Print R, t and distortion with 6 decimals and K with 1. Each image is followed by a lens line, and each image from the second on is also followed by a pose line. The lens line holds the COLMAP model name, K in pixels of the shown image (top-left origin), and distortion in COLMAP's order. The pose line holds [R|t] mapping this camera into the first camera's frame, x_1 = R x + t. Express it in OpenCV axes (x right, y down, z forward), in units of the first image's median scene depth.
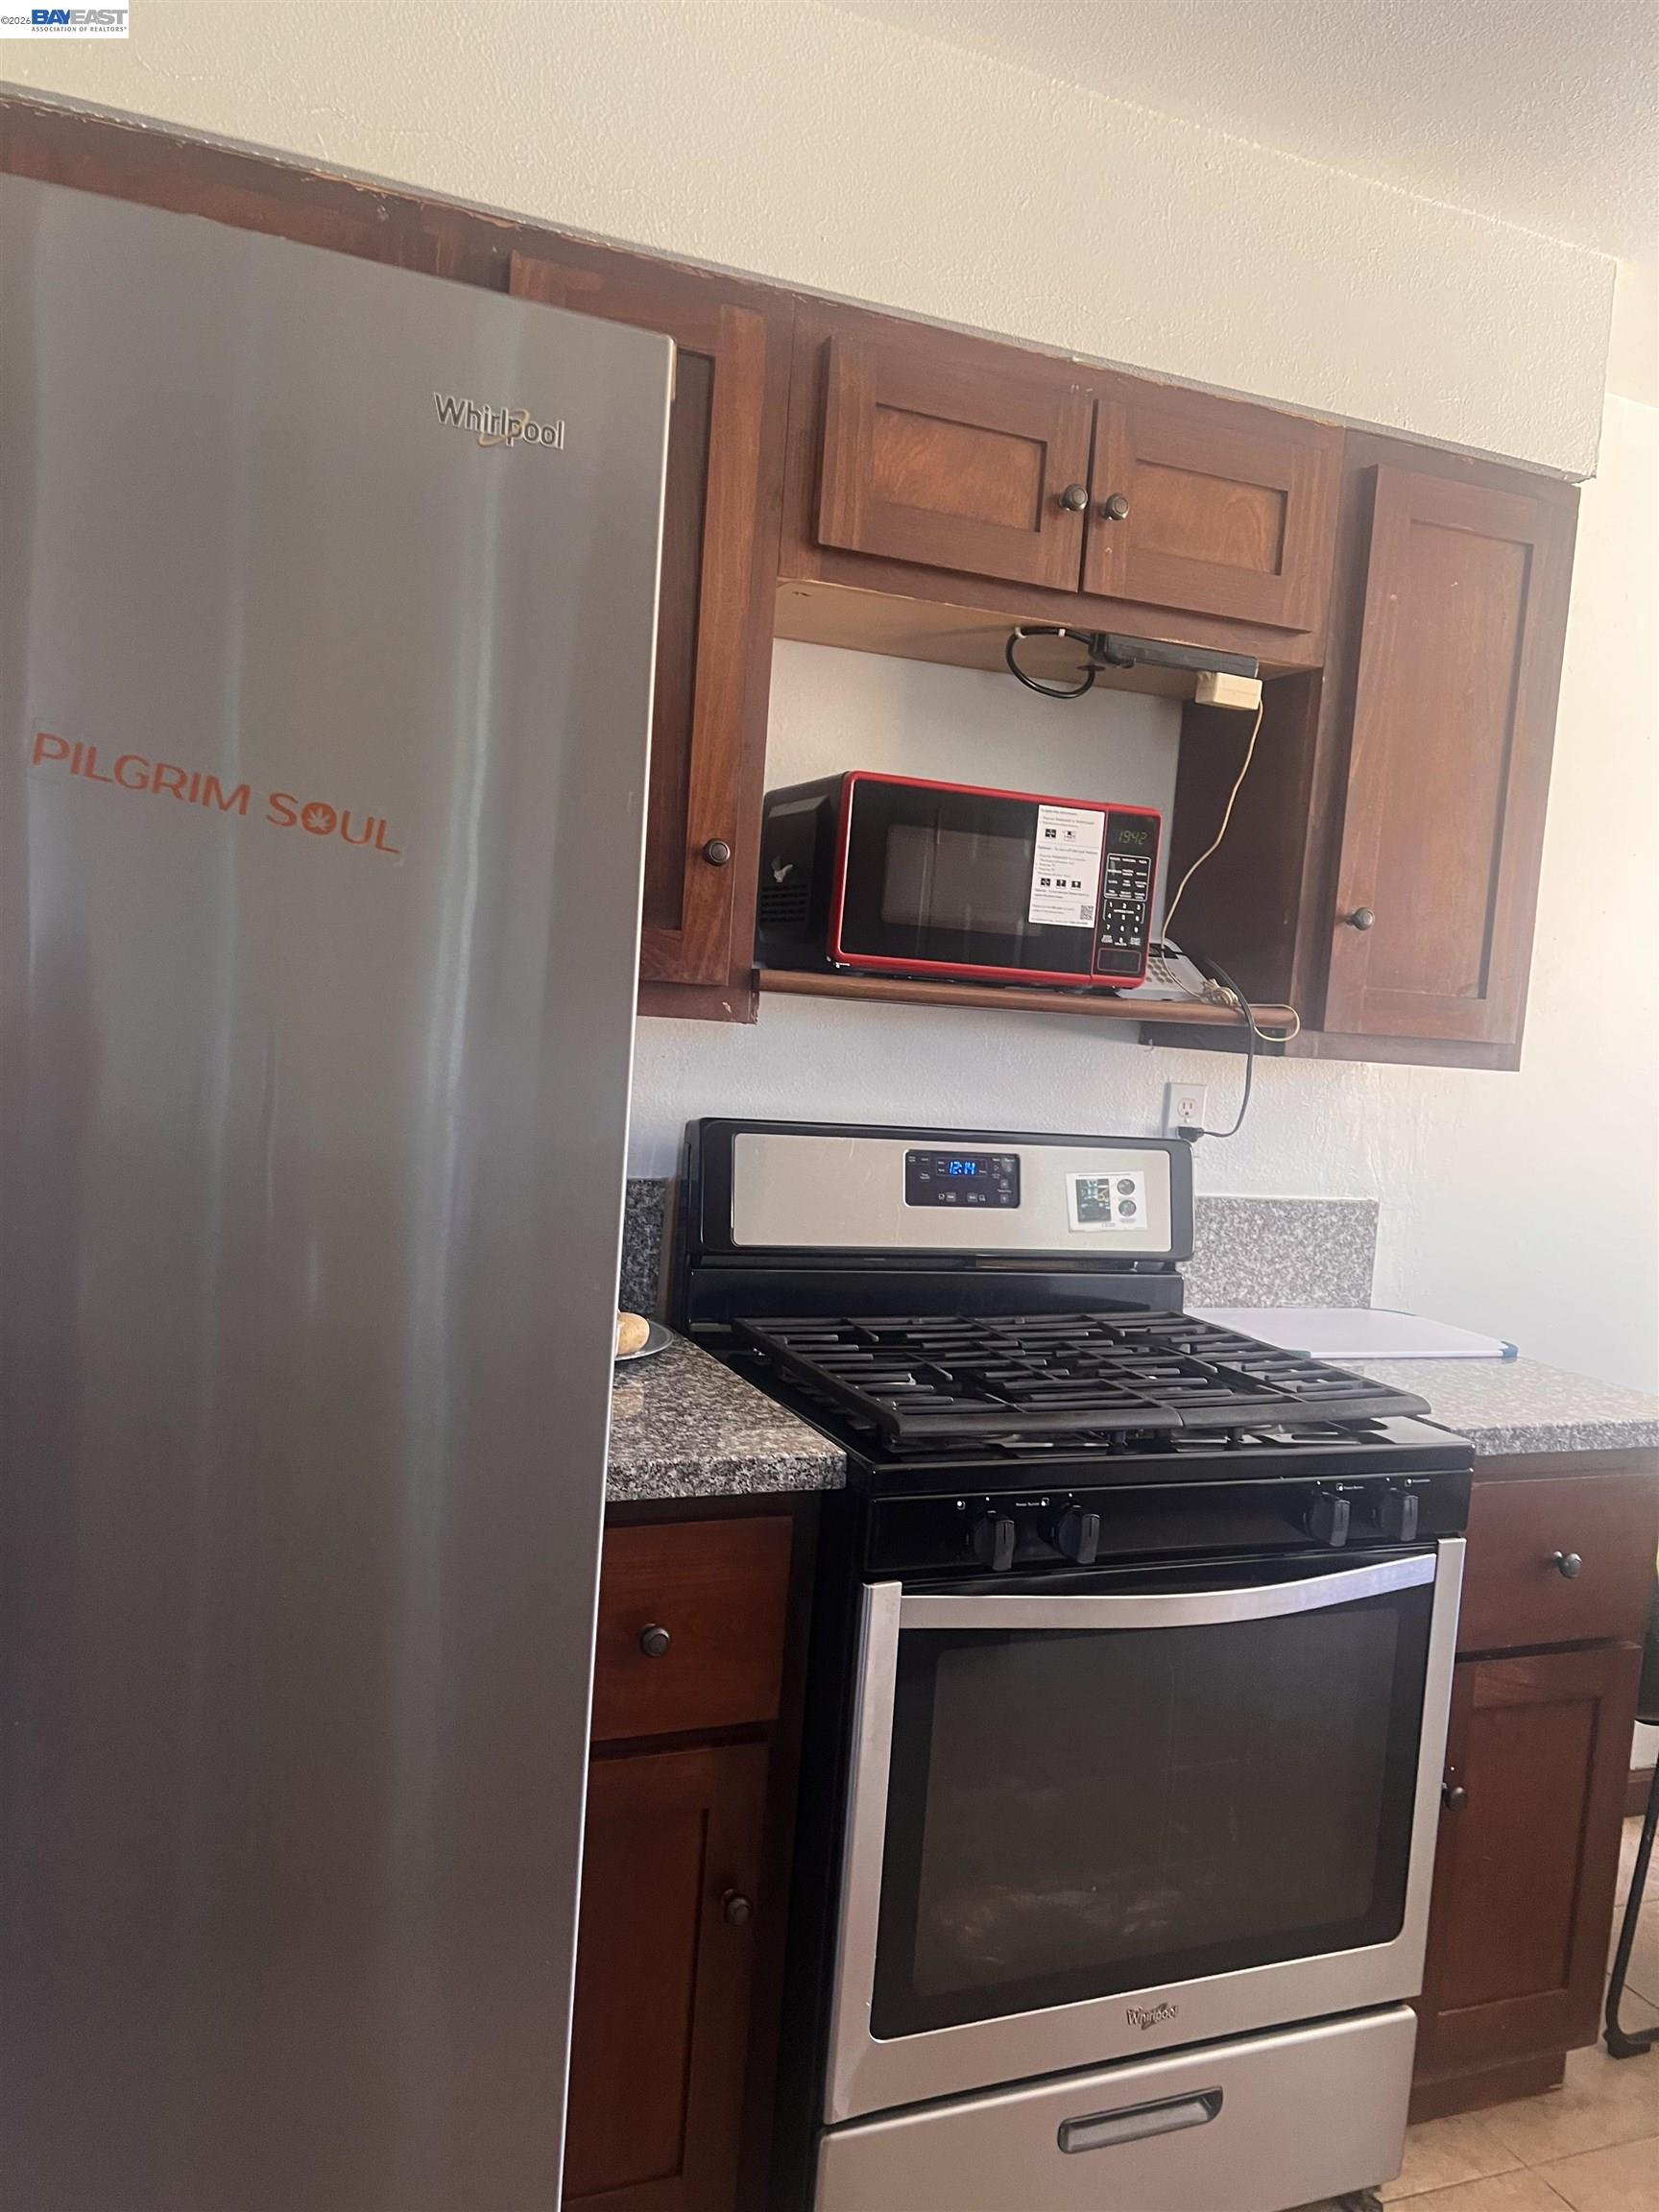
lens RADIAL K [[1661.8, 0, 819.7], [0, 1661.8, 1124.9], [0, 0, 1]] dist [0.061919, -0.073418]
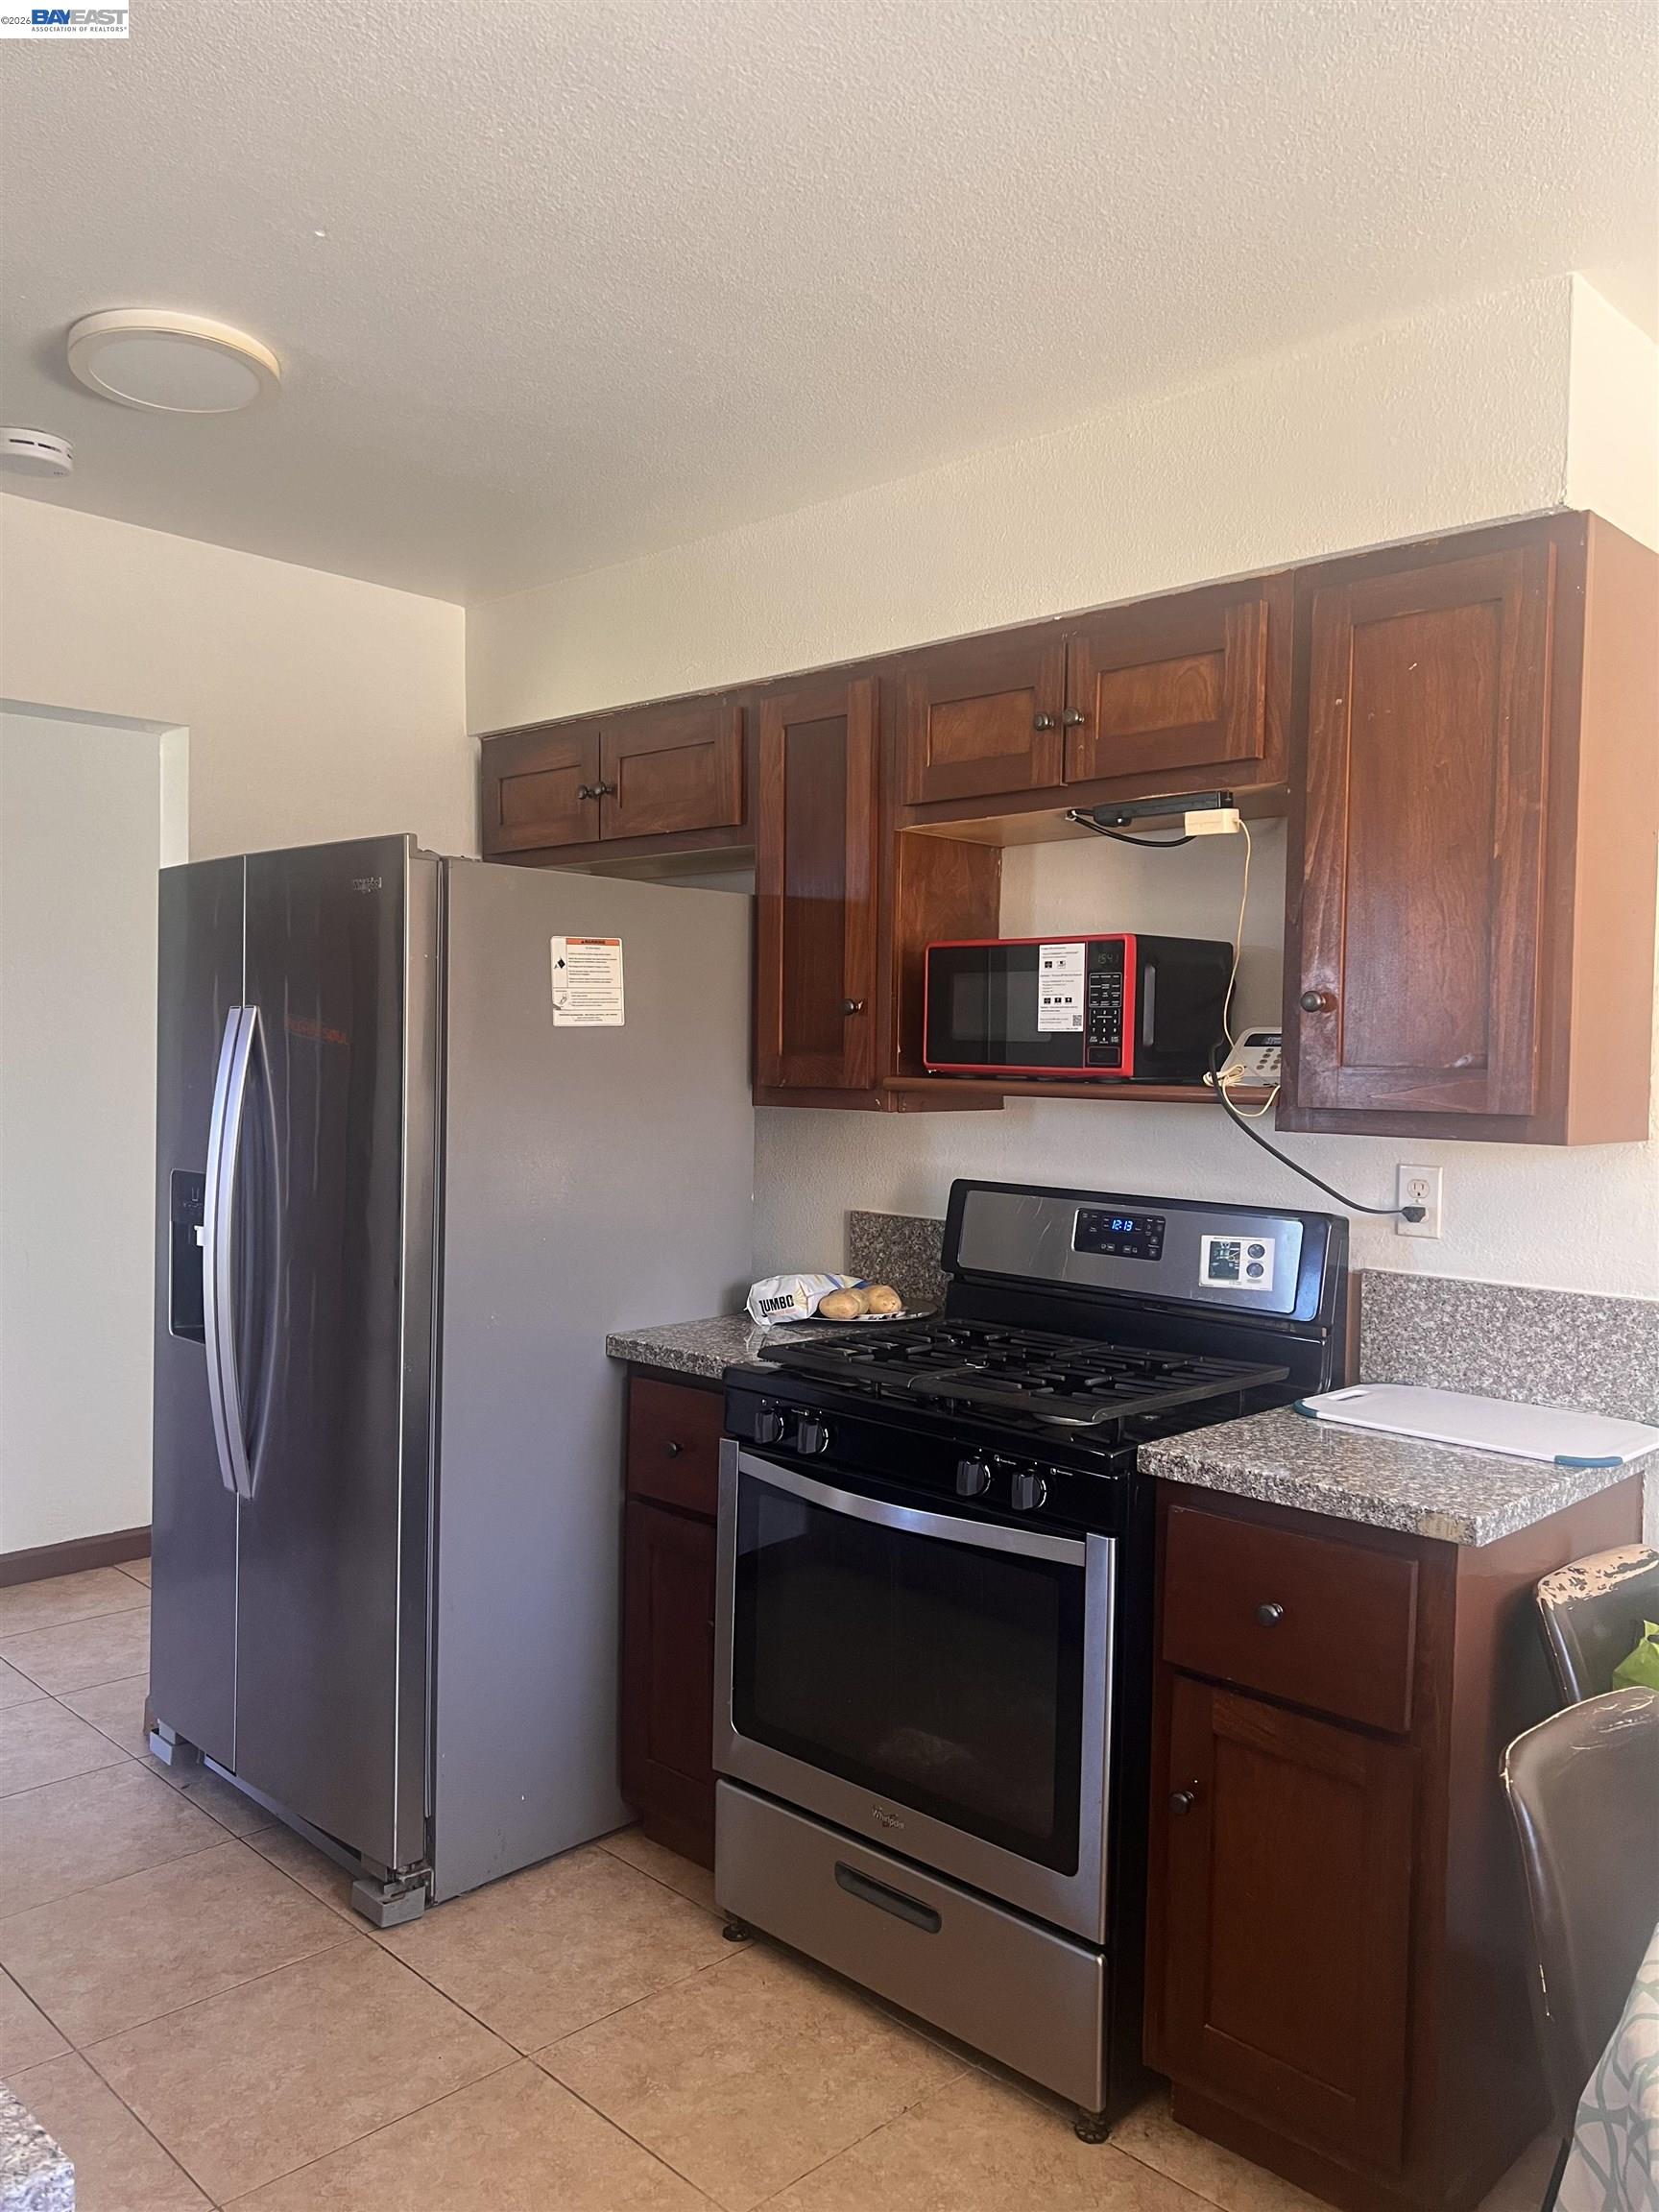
lens RADIAL K [[1661.8, 0, 827.4], [0, 1661.8, 1112.5], [0, 0, 1]] dist [0.061919, -0.073418]
pose [[0.388924, -0.033980, -0.920643, 1.198762], [-0.059566, 0.996301, -0.061936, 0.033299], [0.919342, 0.078927, 0.385461, 0.310192]]
